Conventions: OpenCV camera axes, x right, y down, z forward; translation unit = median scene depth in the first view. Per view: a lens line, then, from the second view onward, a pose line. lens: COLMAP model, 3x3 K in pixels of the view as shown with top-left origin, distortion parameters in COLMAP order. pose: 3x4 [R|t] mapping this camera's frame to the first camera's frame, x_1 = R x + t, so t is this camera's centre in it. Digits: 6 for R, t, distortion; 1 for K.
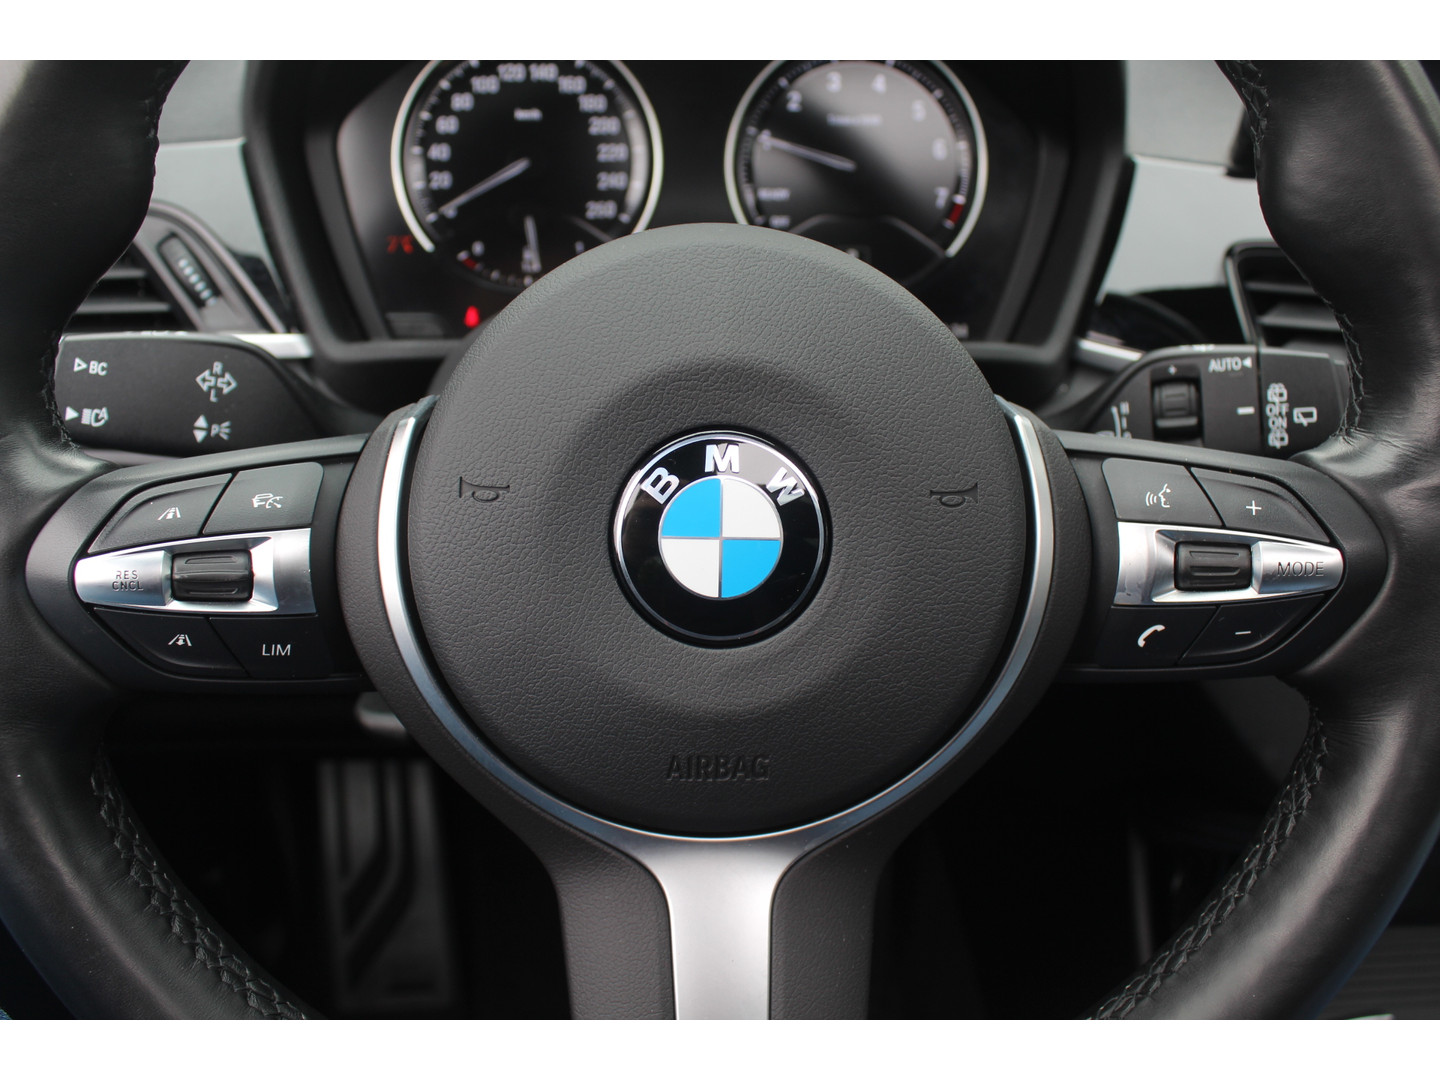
lens RADIAL K [[1328.5, 0, 722.9], [0, 1328.5, 508.8], [0, 0, 1]] dist [0.000054, -0.255573]
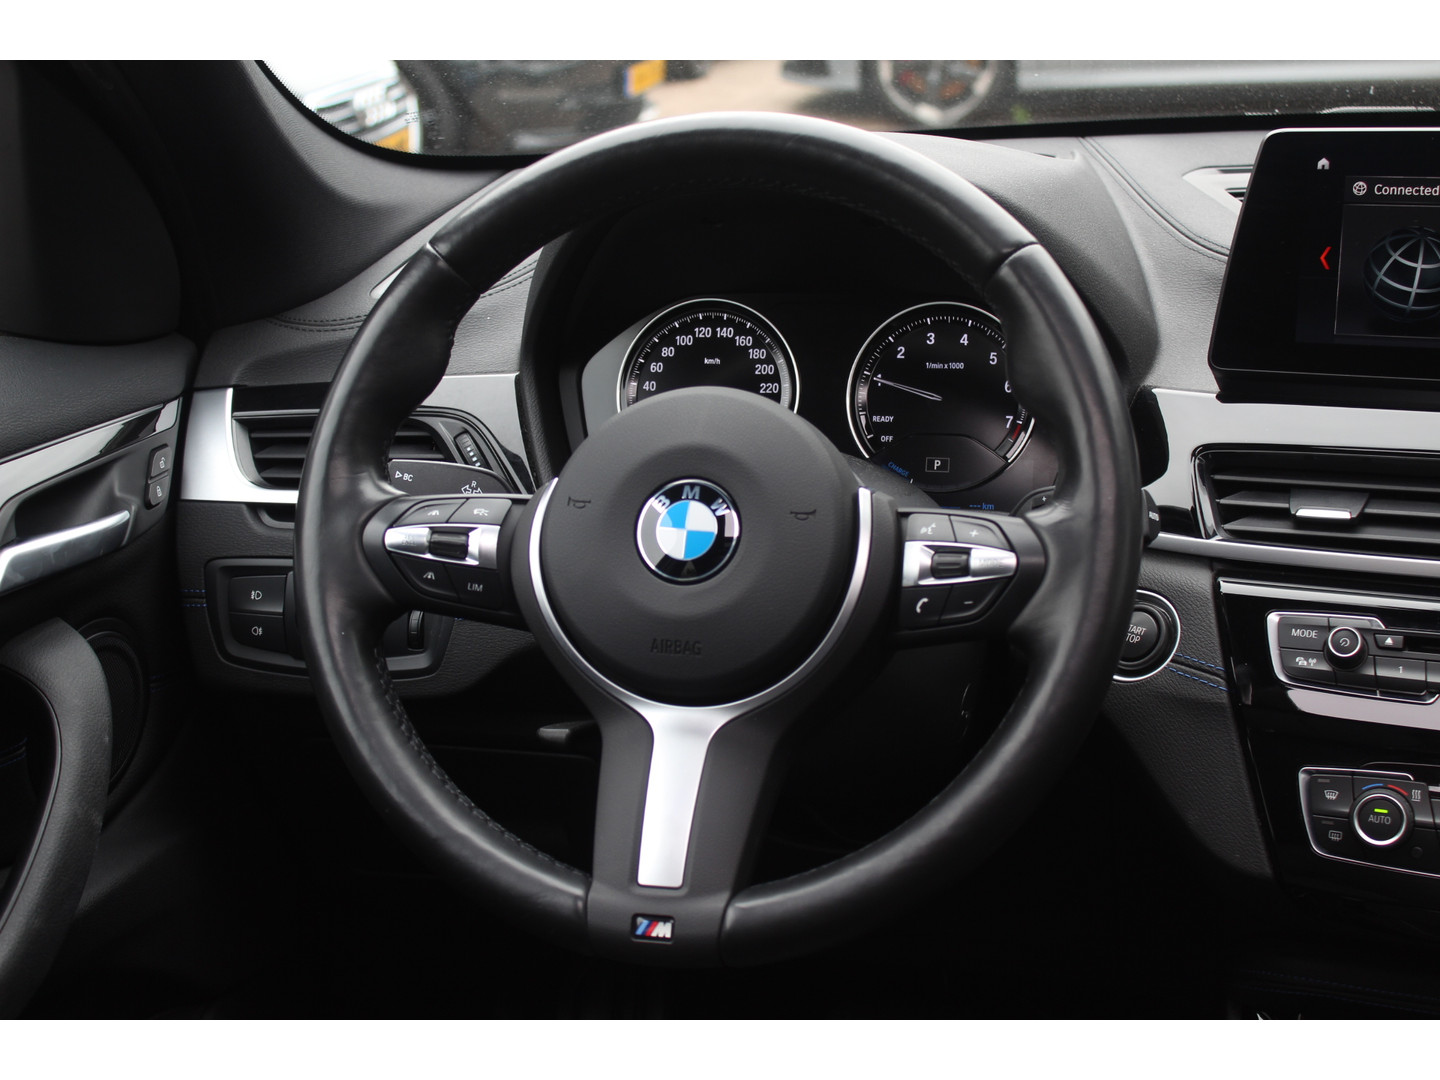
lens RADIAL K [[2229.6, 0, 720.0], [0, 2229.6, 540.0], [0, 0, 1]] dist [-0.070298, 0.465569]
pose [[0.955103, 0.030050, -0.294745, 0.979155], [-0.106138, 0.963518, -0.245699, 0.809002], [0.276609, 0.265951, 0.923449, -1.967191]]
